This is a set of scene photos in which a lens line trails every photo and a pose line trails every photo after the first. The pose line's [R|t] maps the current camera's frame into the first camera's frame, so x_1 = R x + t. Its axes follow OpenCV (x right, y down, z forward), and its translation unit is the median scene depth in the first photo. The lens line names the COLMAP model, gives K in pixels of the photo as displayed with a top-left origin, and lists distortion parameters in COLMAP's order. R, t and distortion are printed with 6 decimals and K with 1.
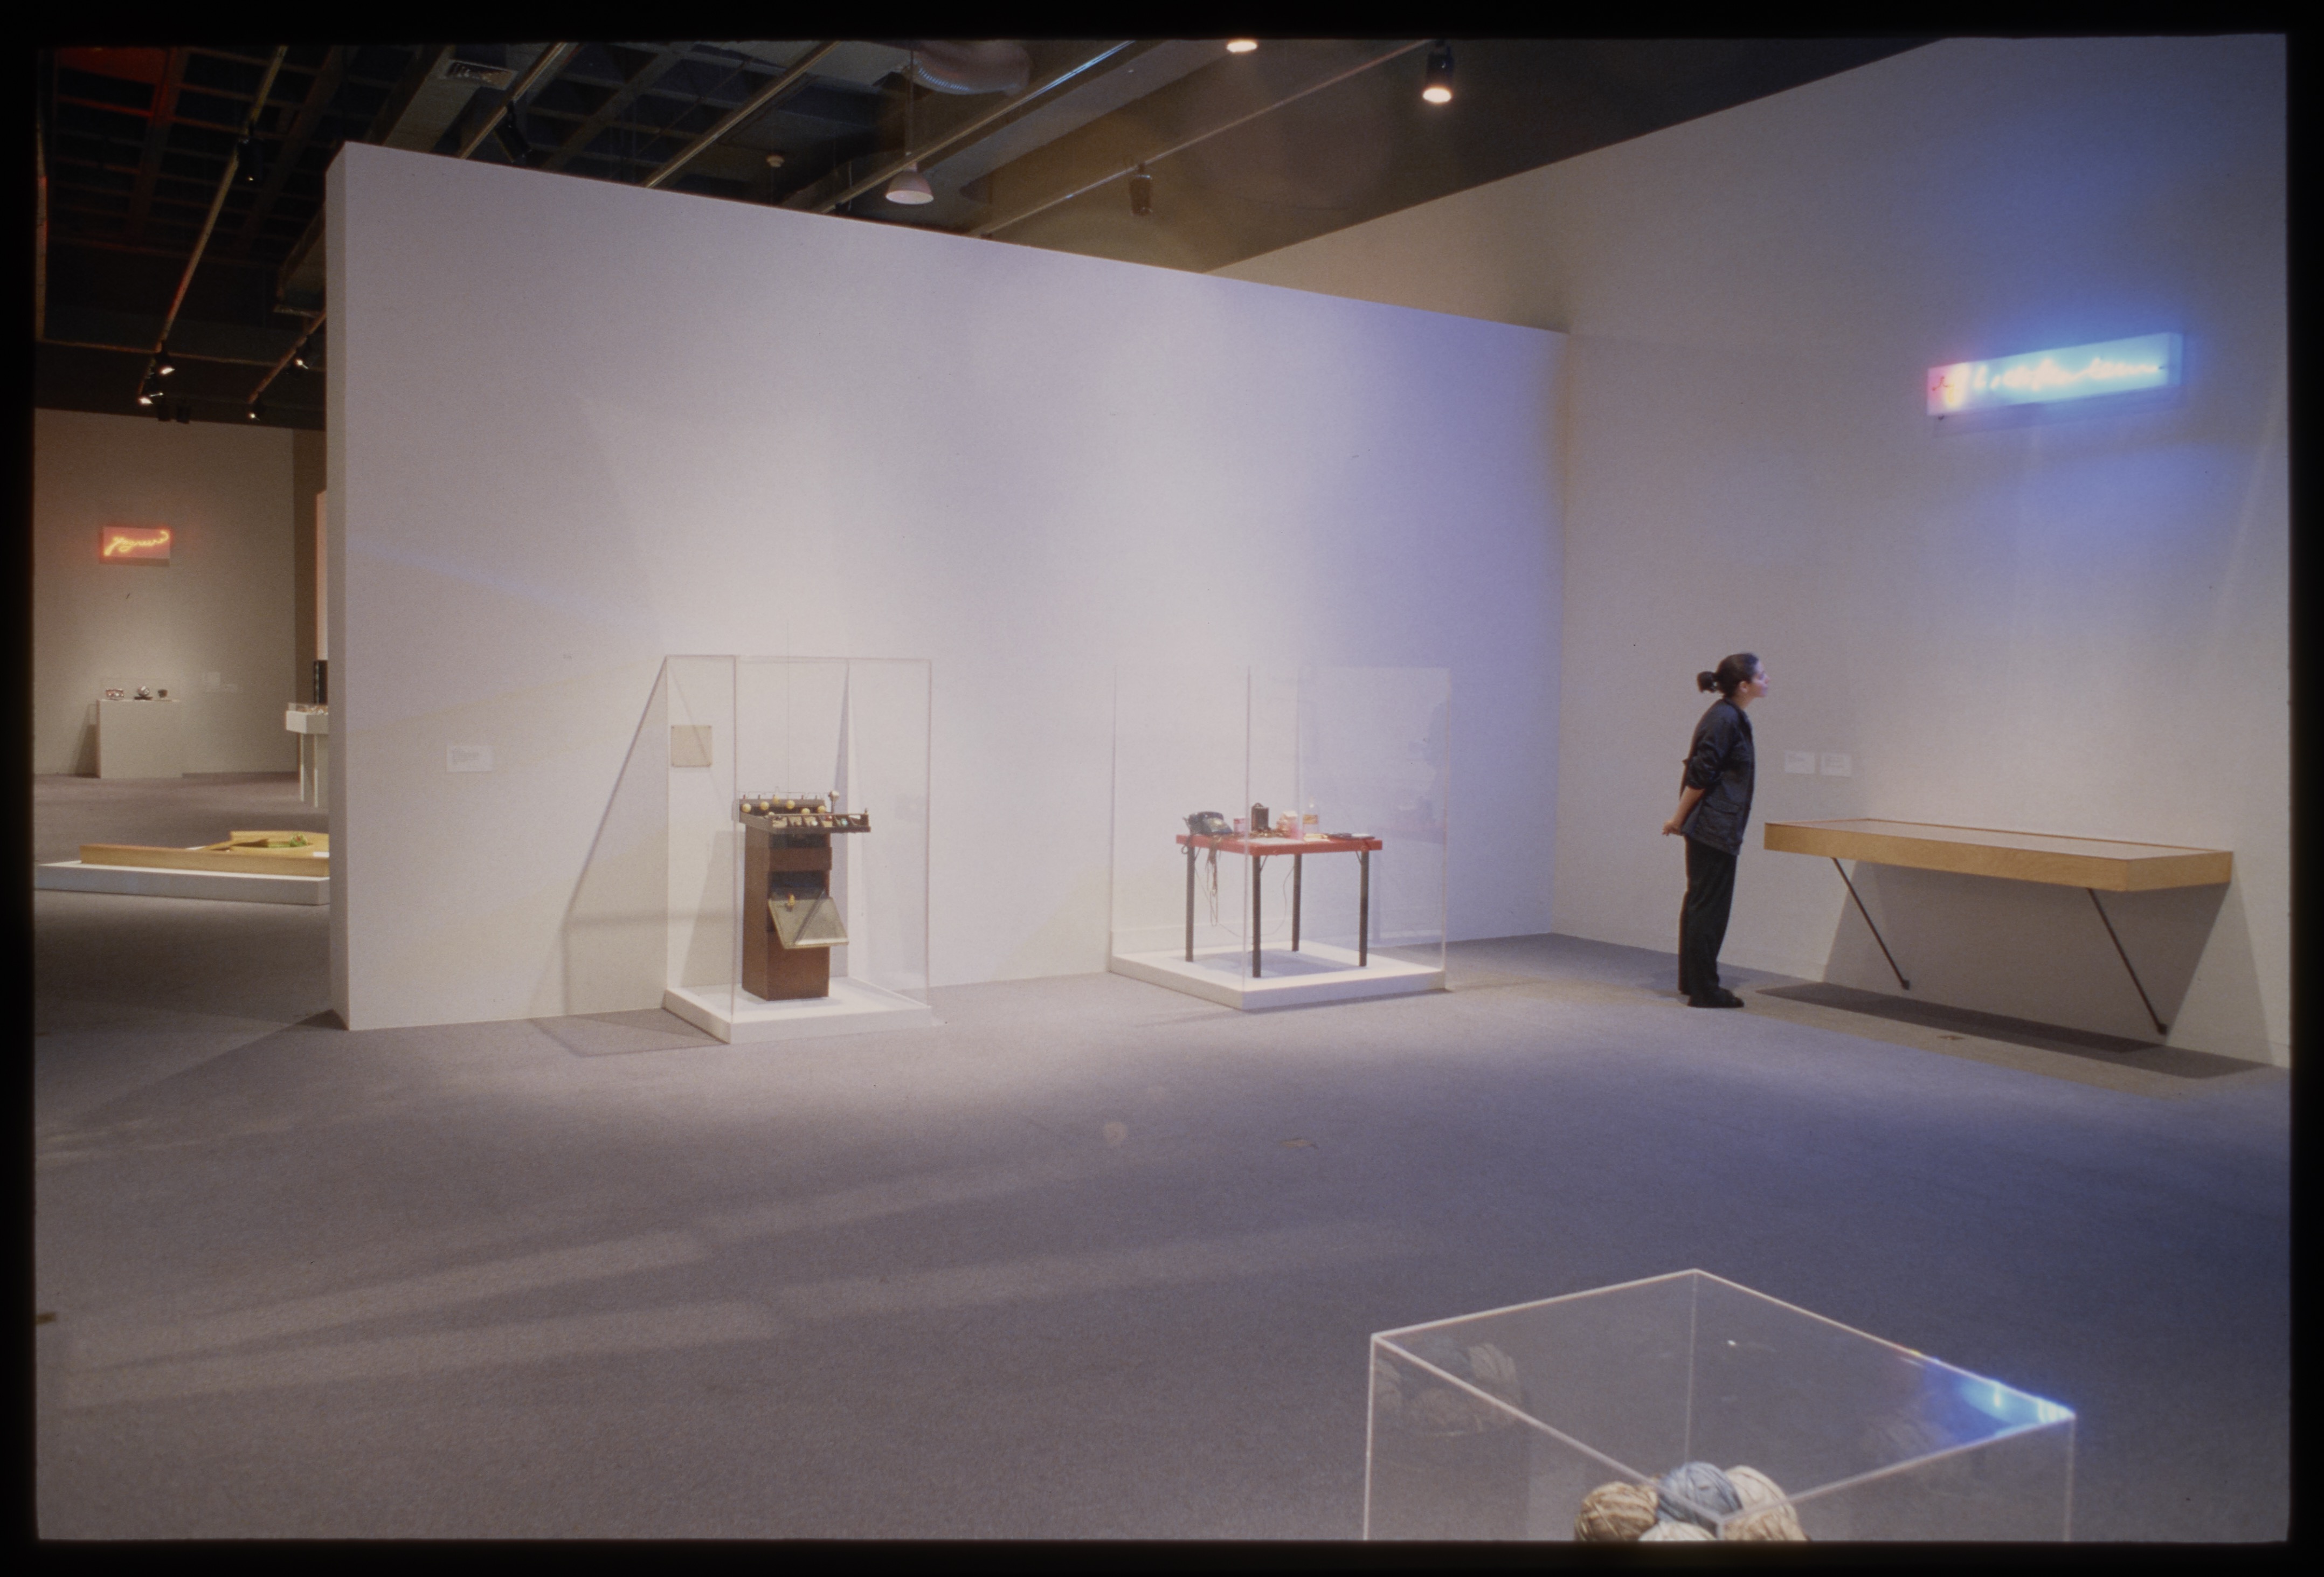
lens RADIAL K [[1947.6, 0, 1177.0], [0, 1947.6, 809.8], [0, 0, 1]] dist [-0.010399, 0.065194]
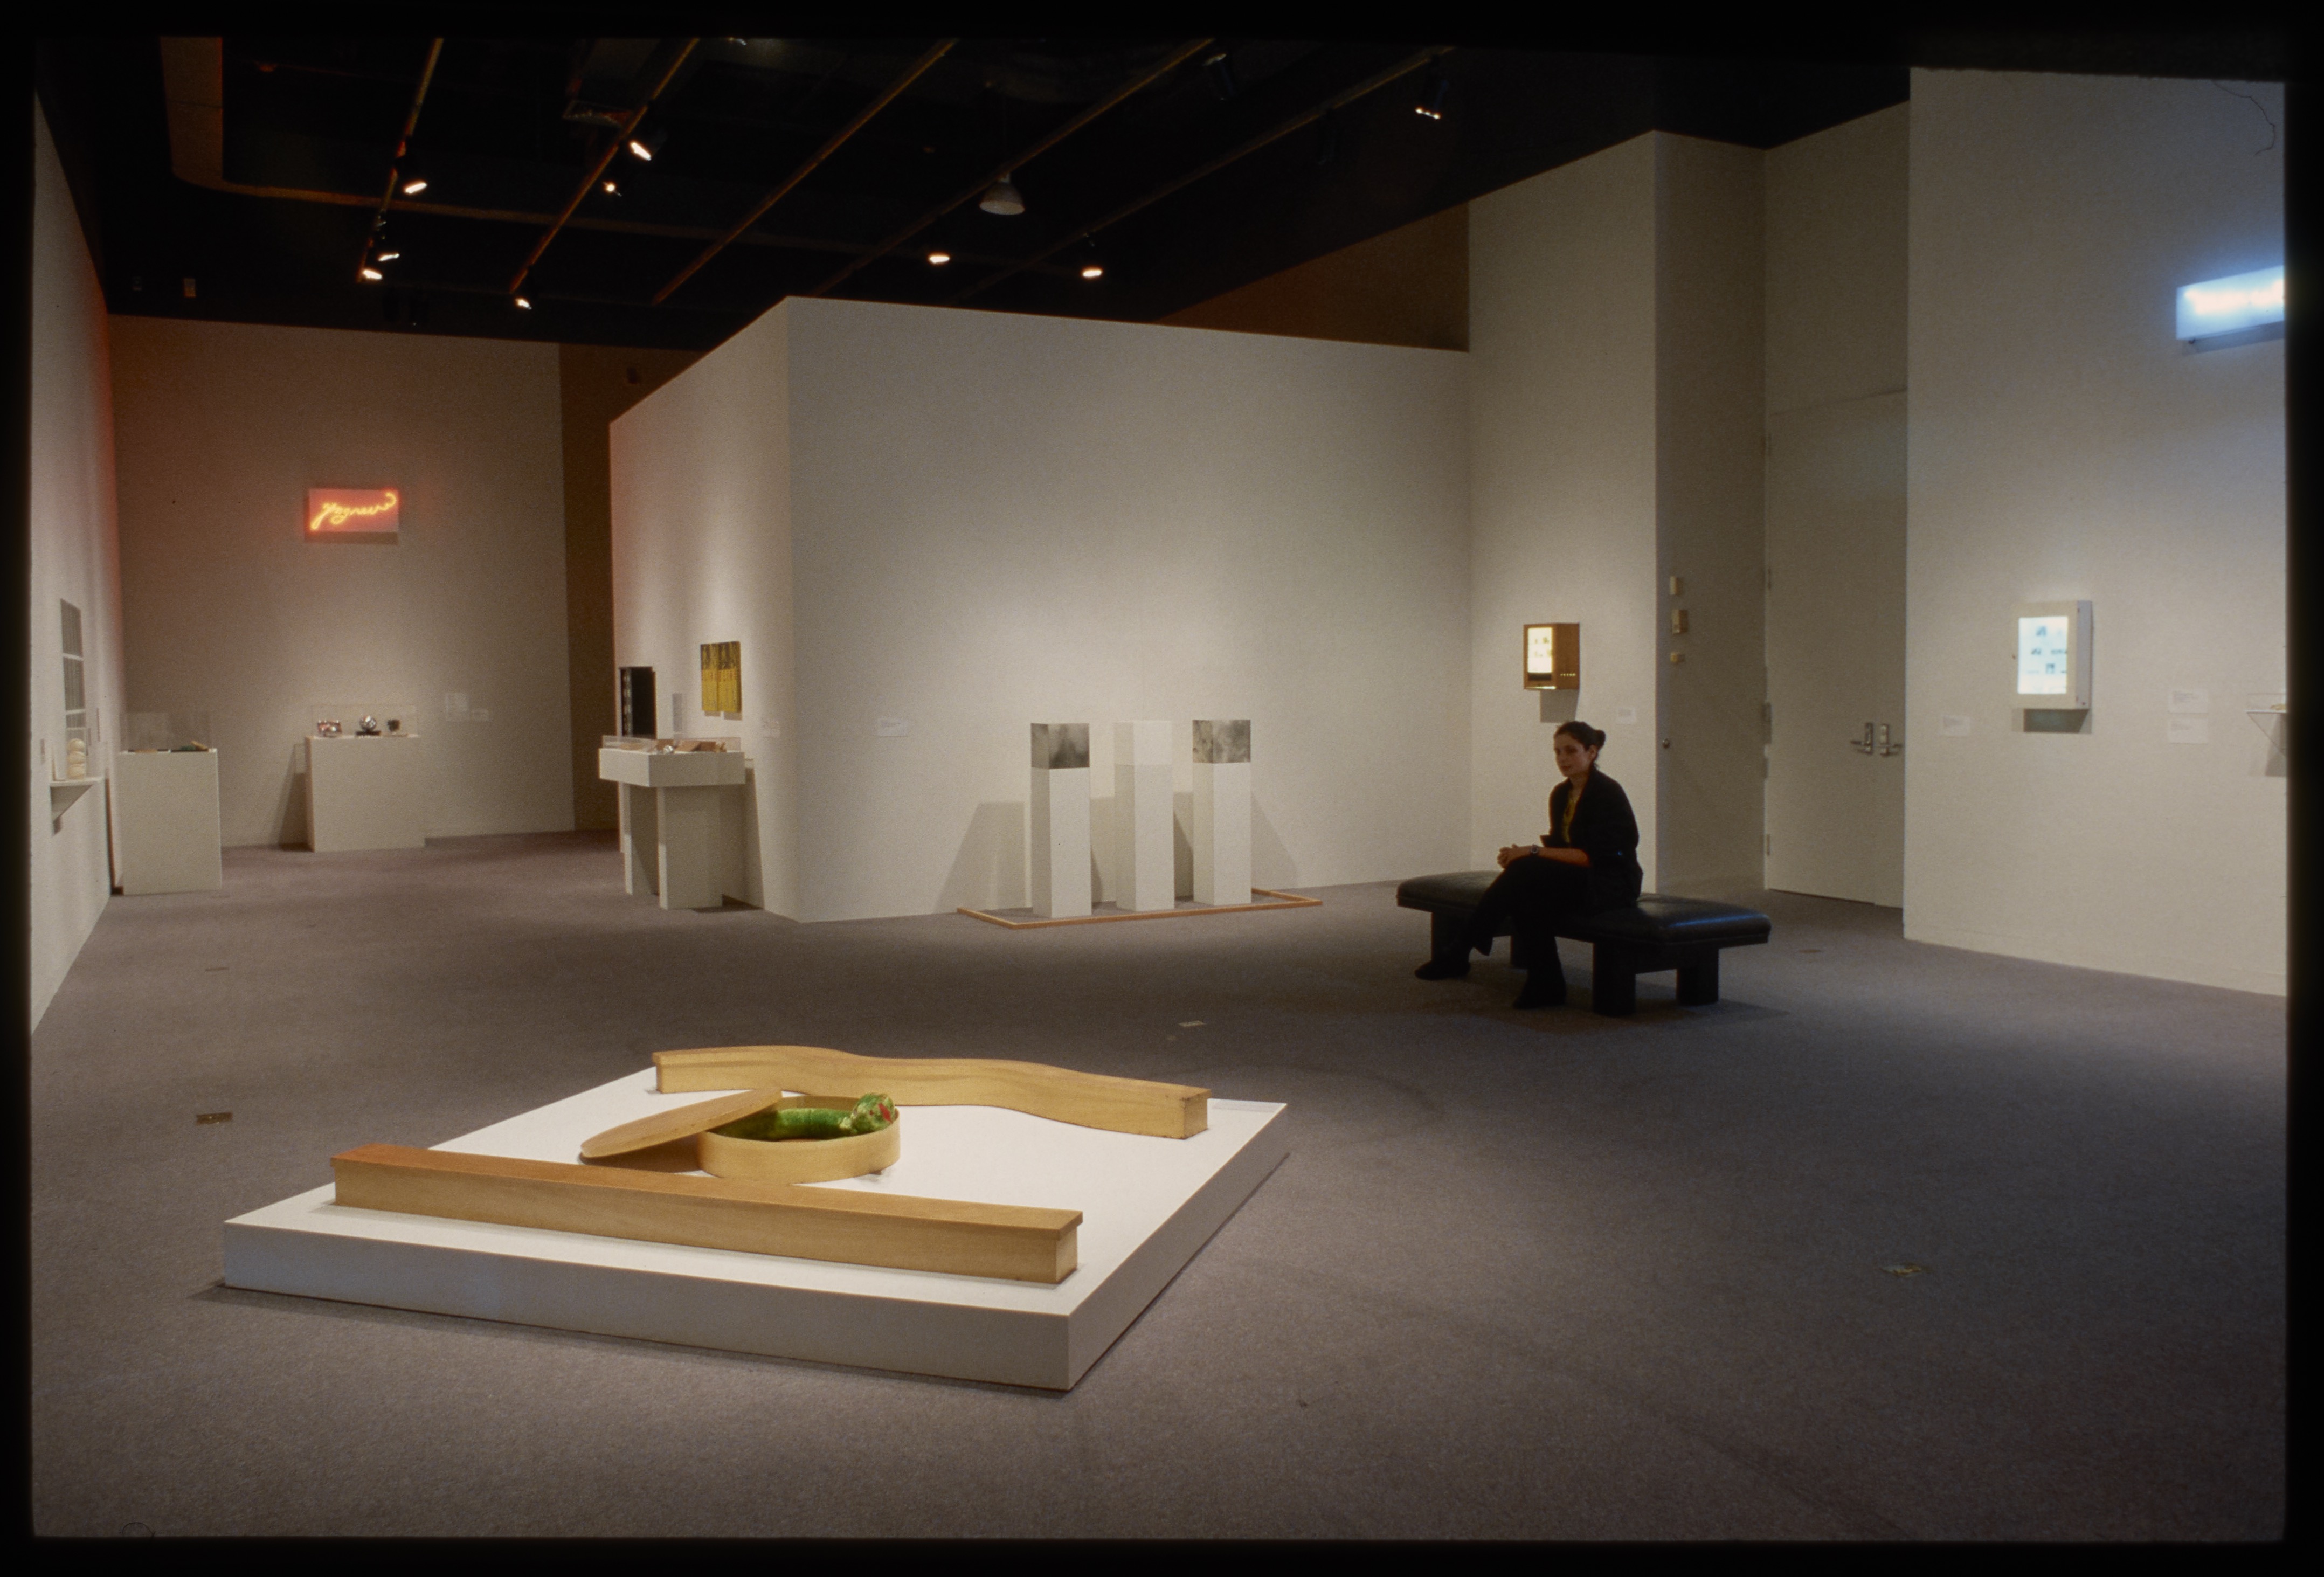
lens RADIAL K [[1947.6, 0, 1127.4], [0, 1947.6, 786.0], [0, 0, 1]] dist [-0.010399, 0.065194]
pose [[0.994985, -0.030145, -0.095369, -0.196204], [0.029341, 0.999521, -0.009817, -0.023724], [0.095619, 0.006970, 0.995394, 0.337919]]
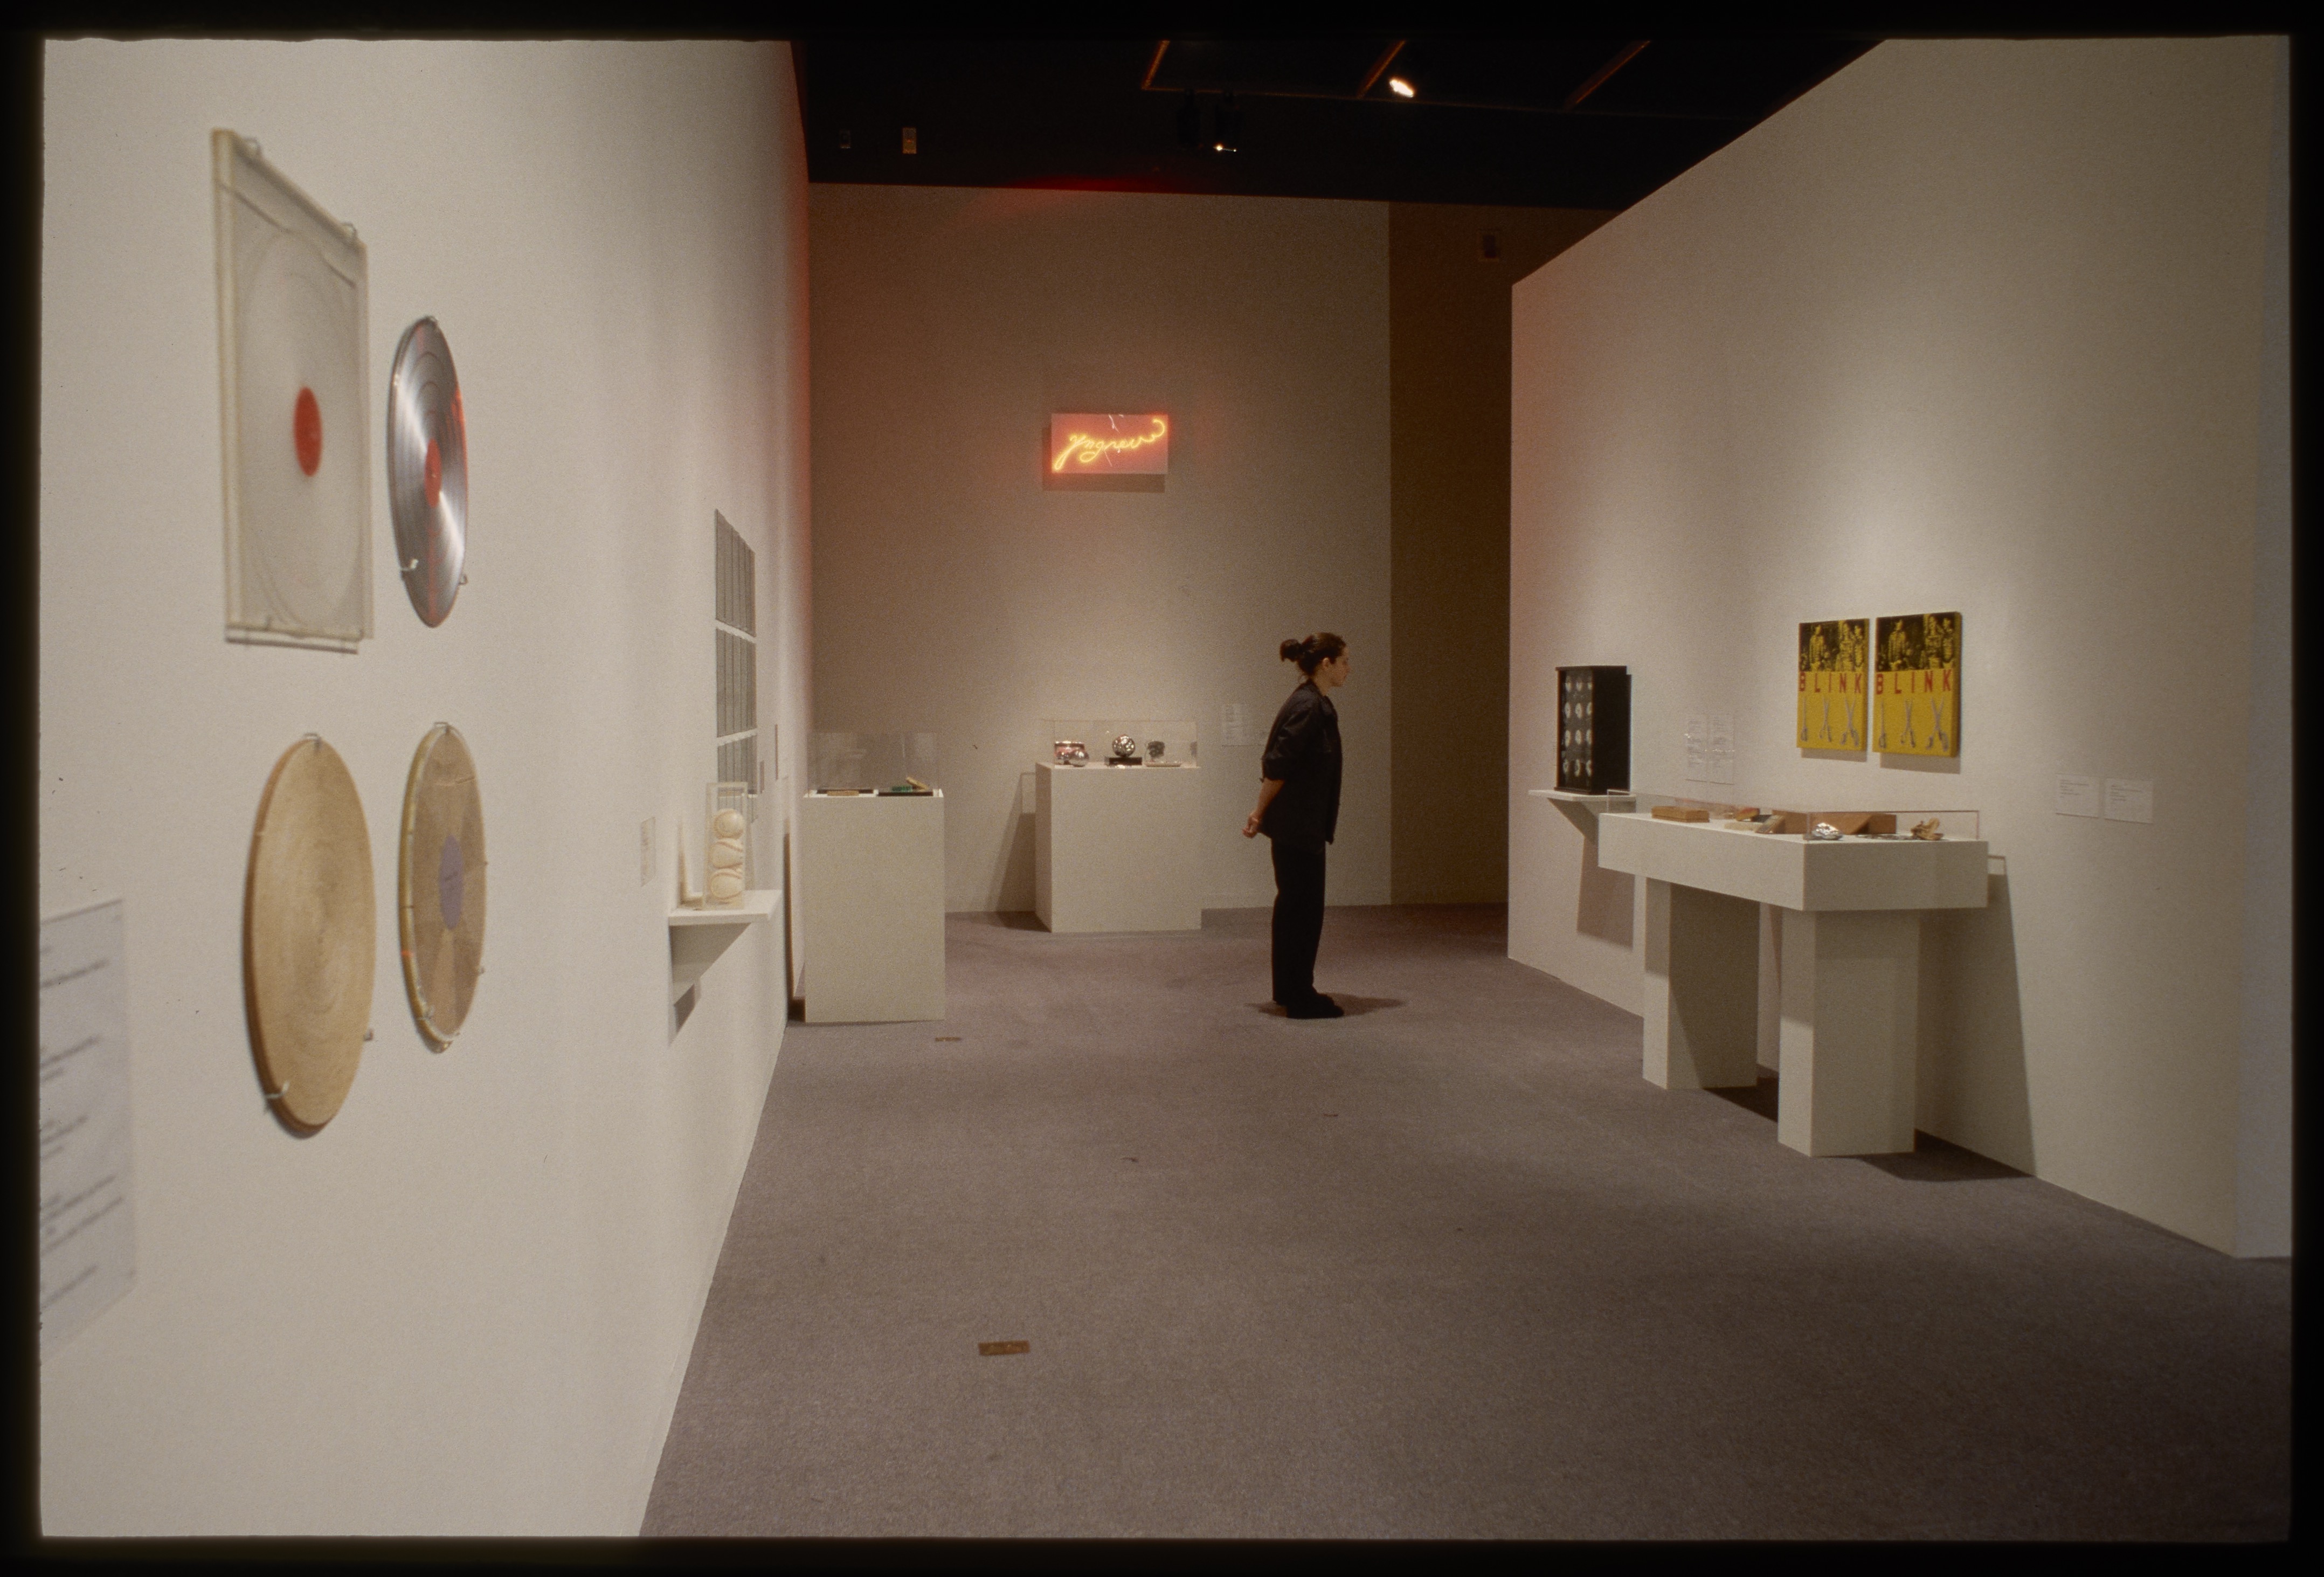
lens RADIAL K [[1947.6, 0, 1165.9], [0, 1947.6, 781.5], [0, 0, 1]] dist [-0.010399, 0.065194]
pose [[0.927426, -0.006498, -0.373951, -0.339481], [-0.001714, 0.999765, -0.021623, -0.041451], [0.374003, 0.020695, 0.927197, 0.557082]]
